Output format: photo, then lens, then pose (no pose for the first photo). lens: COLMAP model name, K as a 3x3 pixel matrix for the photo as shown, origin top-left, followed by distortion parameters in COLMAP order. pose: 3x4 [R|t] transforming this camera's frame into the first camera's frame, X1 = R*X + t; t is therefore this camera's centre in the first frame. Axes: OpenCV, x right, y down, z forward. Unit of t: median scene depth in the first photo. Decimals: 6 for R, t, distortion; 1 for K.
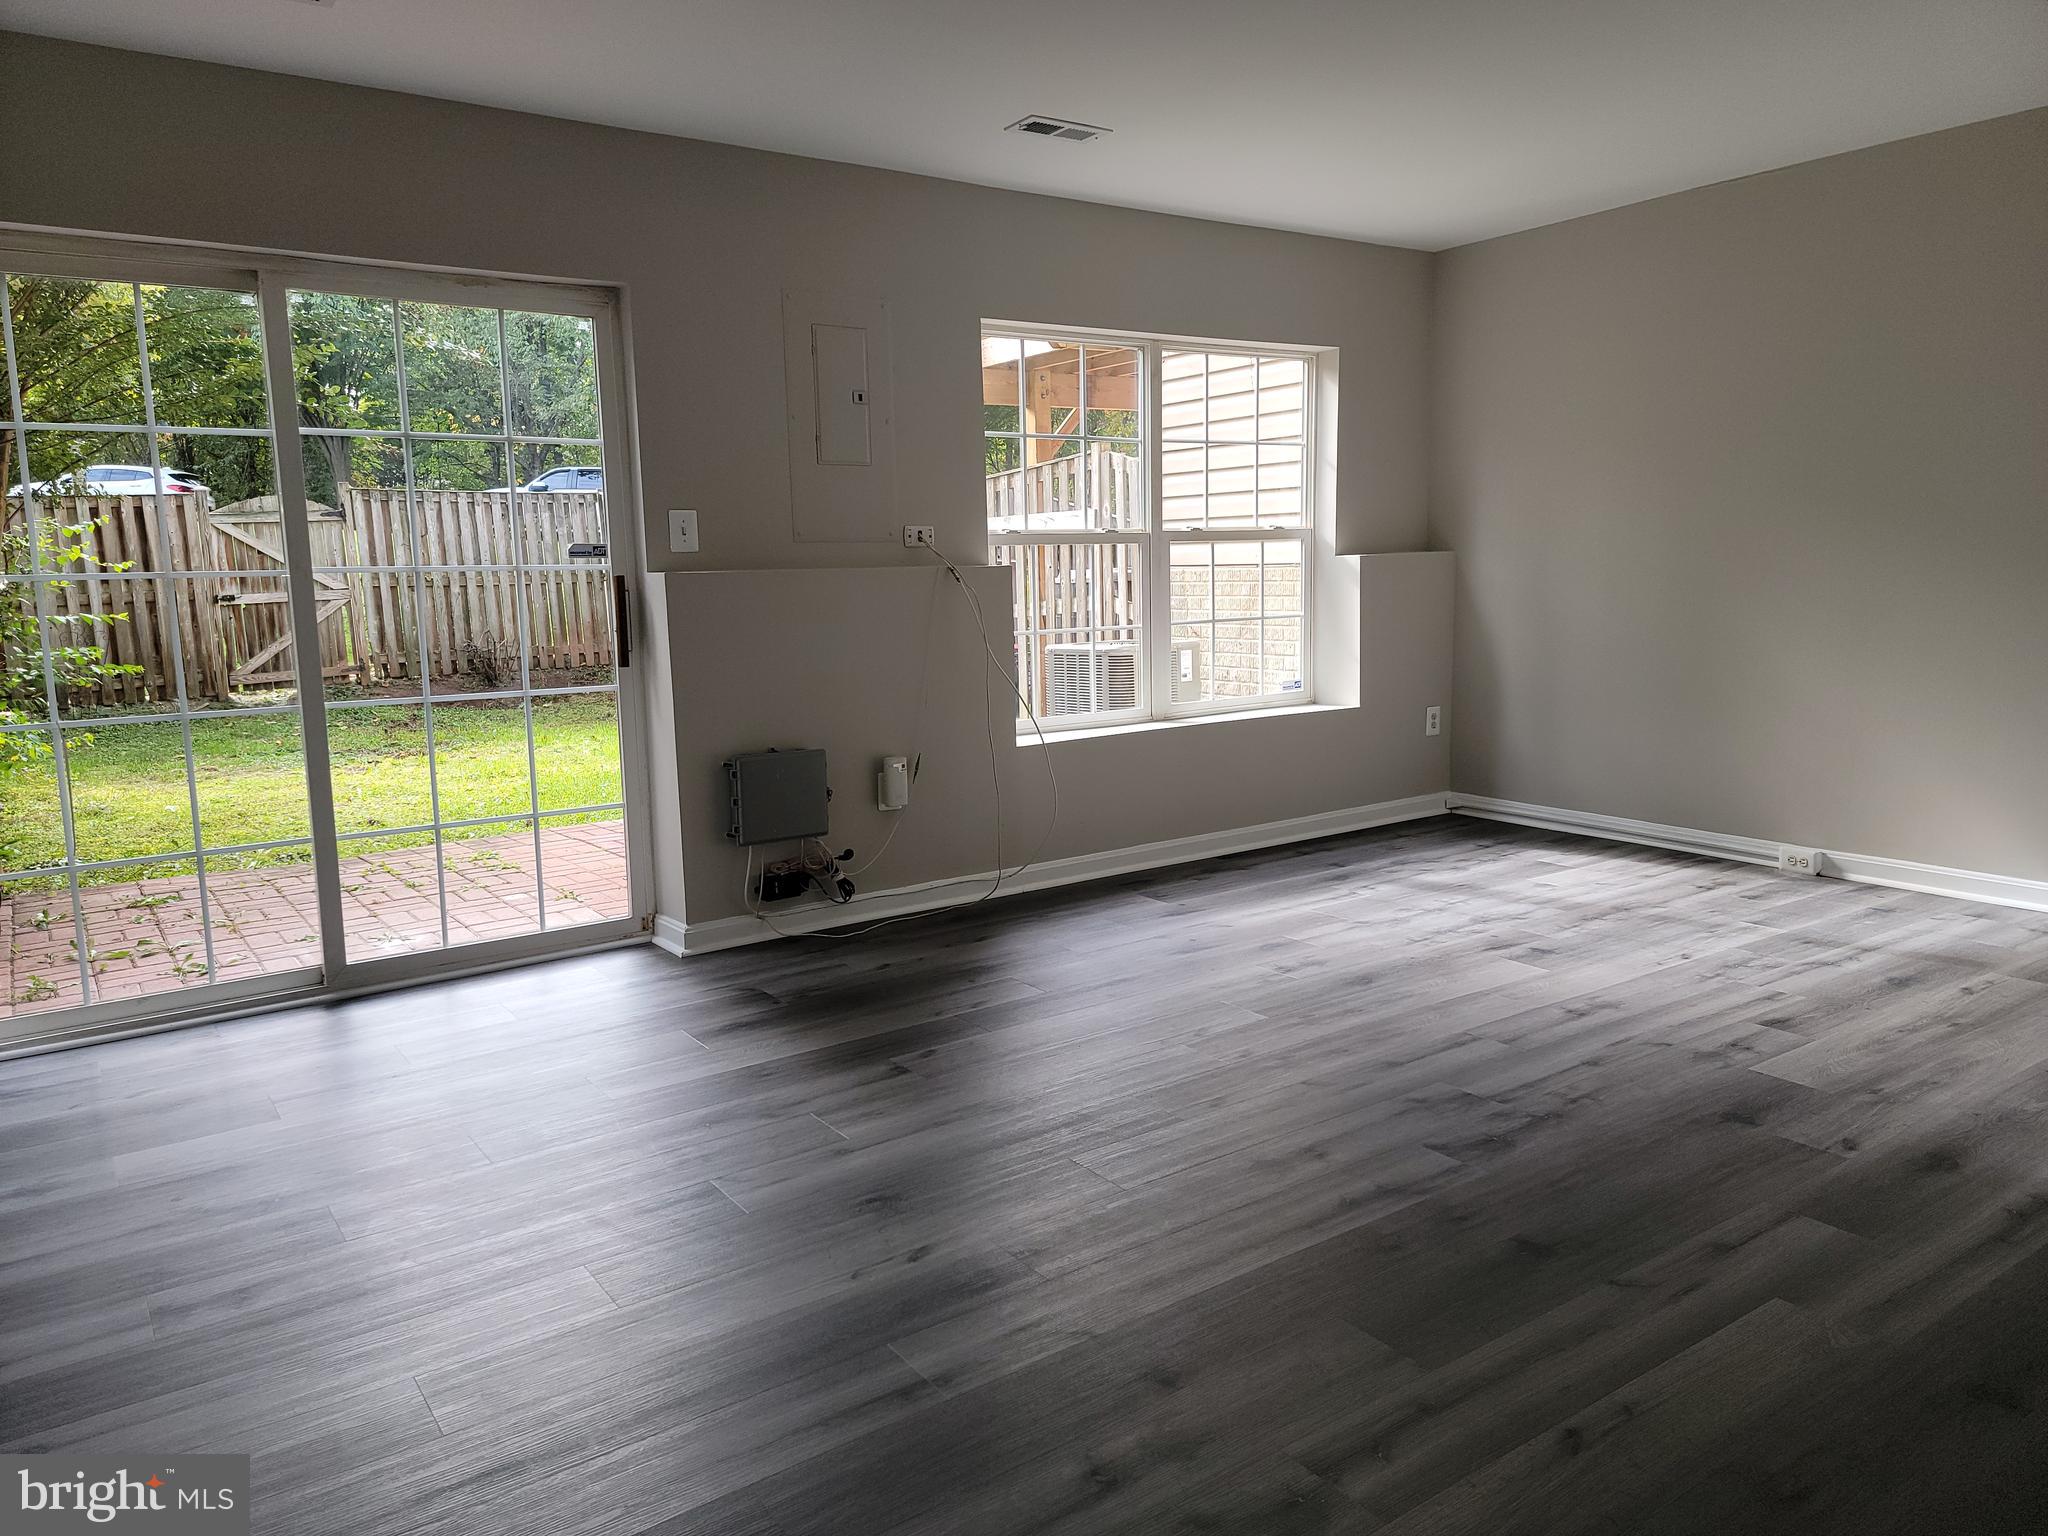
lens RADIAL K [[1407.7, 0, 1010.6], [0, 1407.7, 771.0], [0, 0, 1]] dist [0.072894, -0.044466]
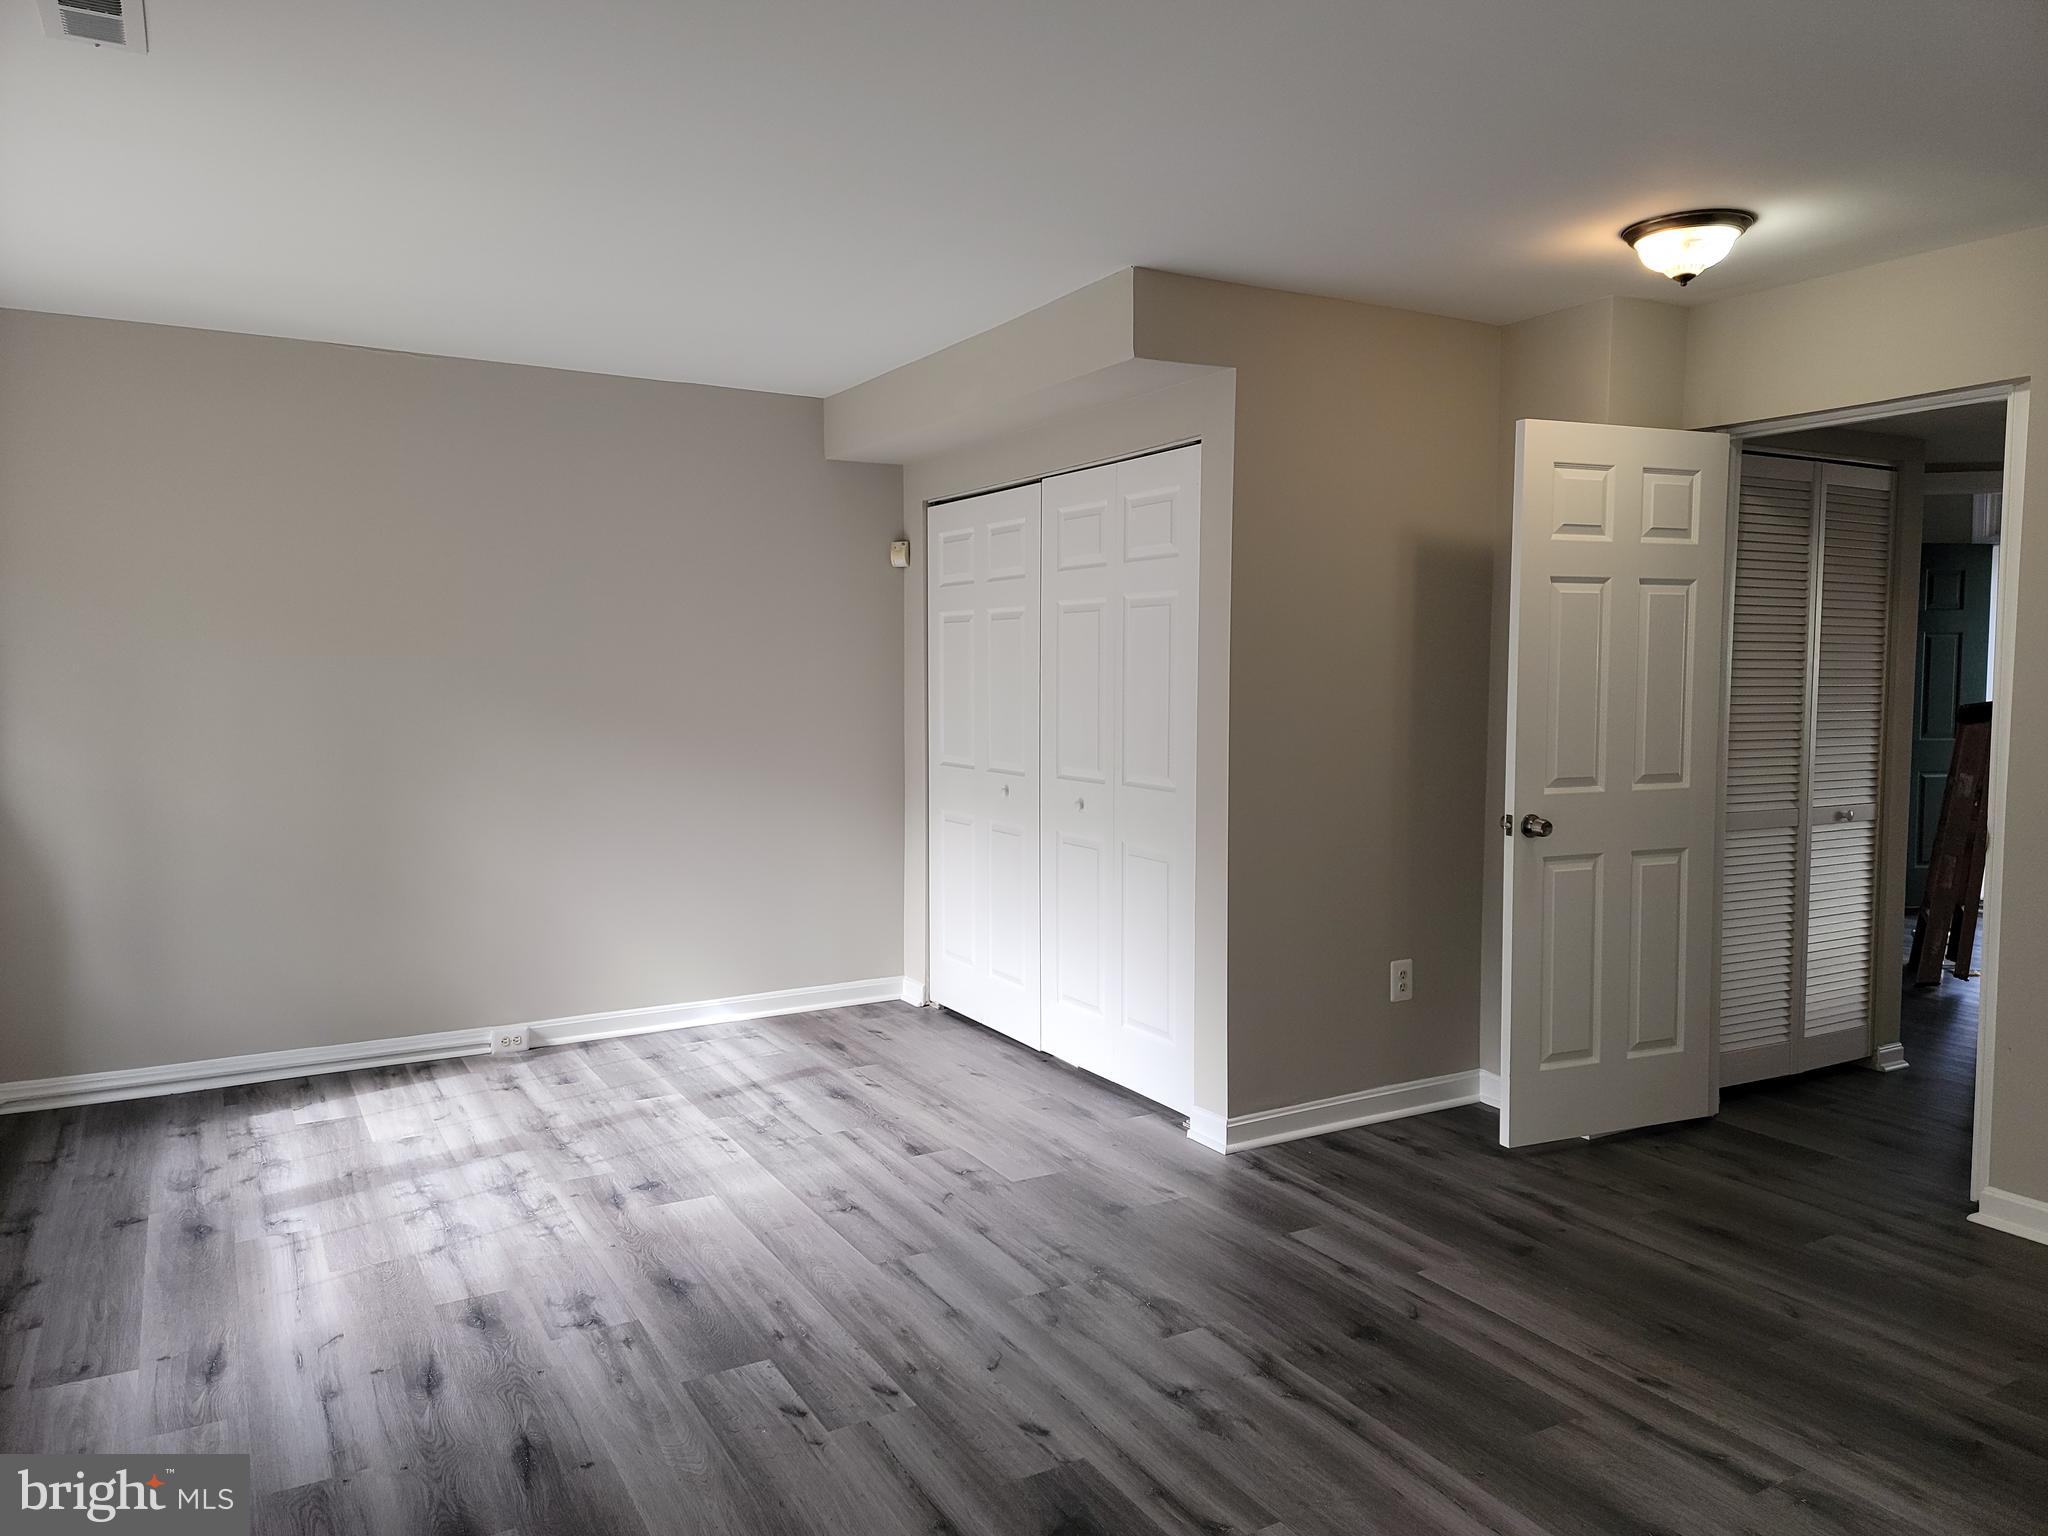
lens RADIAL K [[1407.7, 0, 1010.6], [0, 1407.7, 771.0], [0, 0, 1]] dist [0.072894, -0.044466]
pose [[0.084488, -0.049611, 0.995189, -0.496837], [0.144650, 0.988790, 0.037012, -0.135186], [-0.985869, 0.140827, 0.090717, 0.652806]]
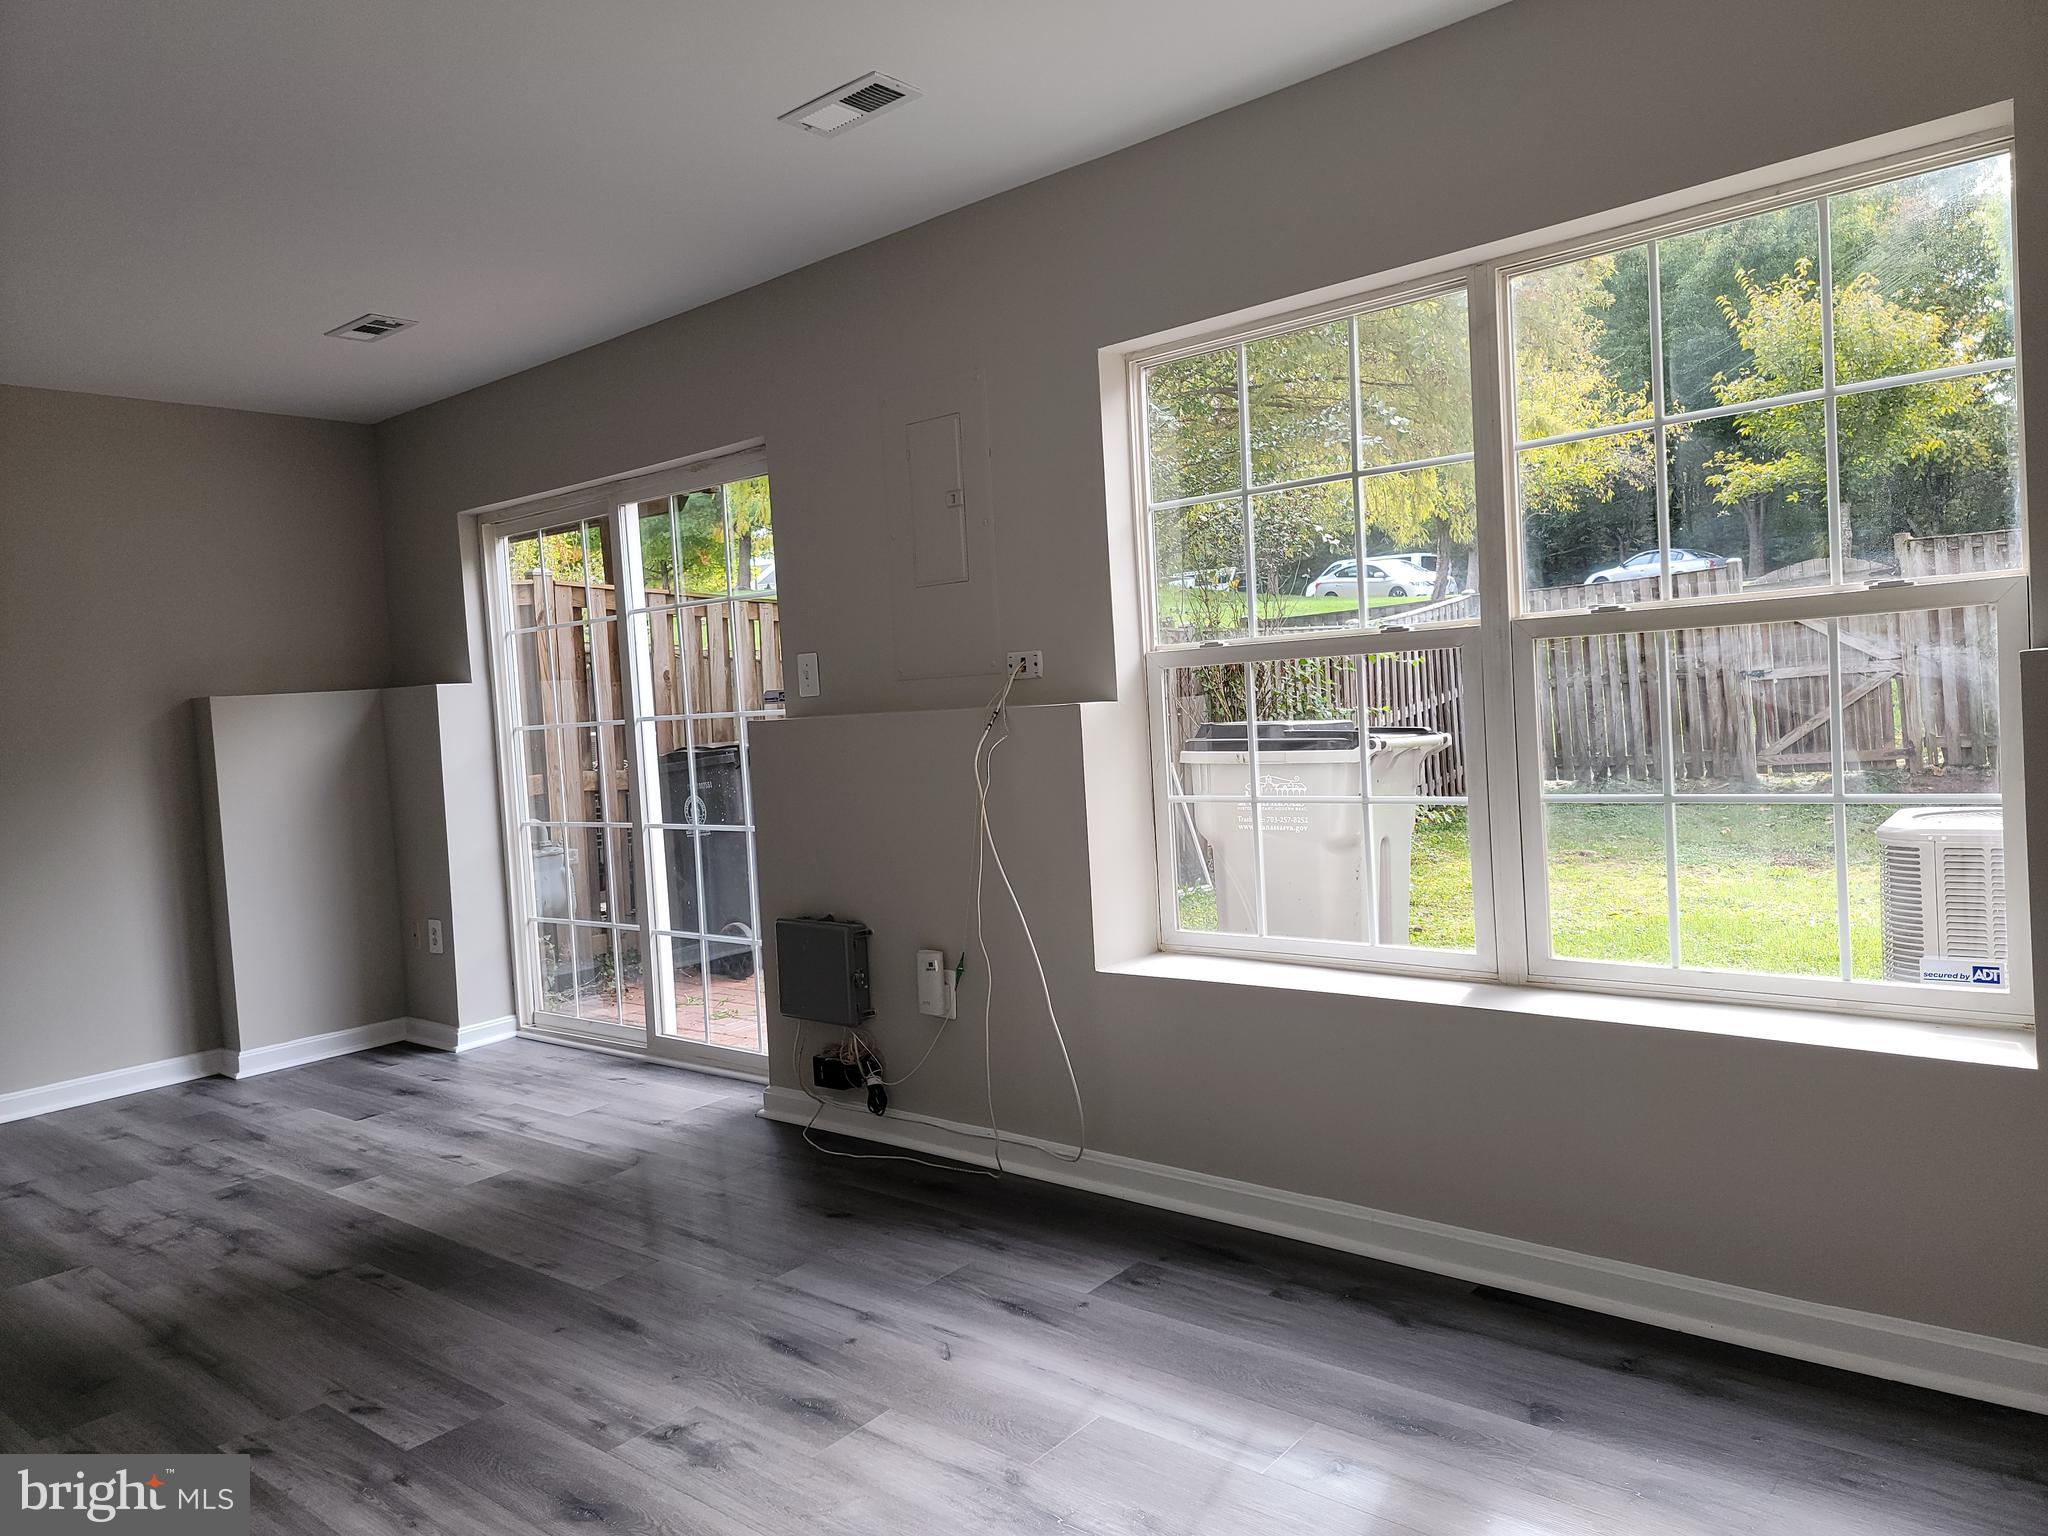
lens RADIAL K [[1407.7, 0, 1010.6], [0, 1407.7, 771.0], [0, 0, 1]] dist [0.072894, -0.044466]
pose [[0.258079, 0.059355, -0.964299, 0.755541], [-0.087246, 0.995465, 0.037923, -0.160059], [0.962176, 0.074344, 0.262087, 0.929045]]
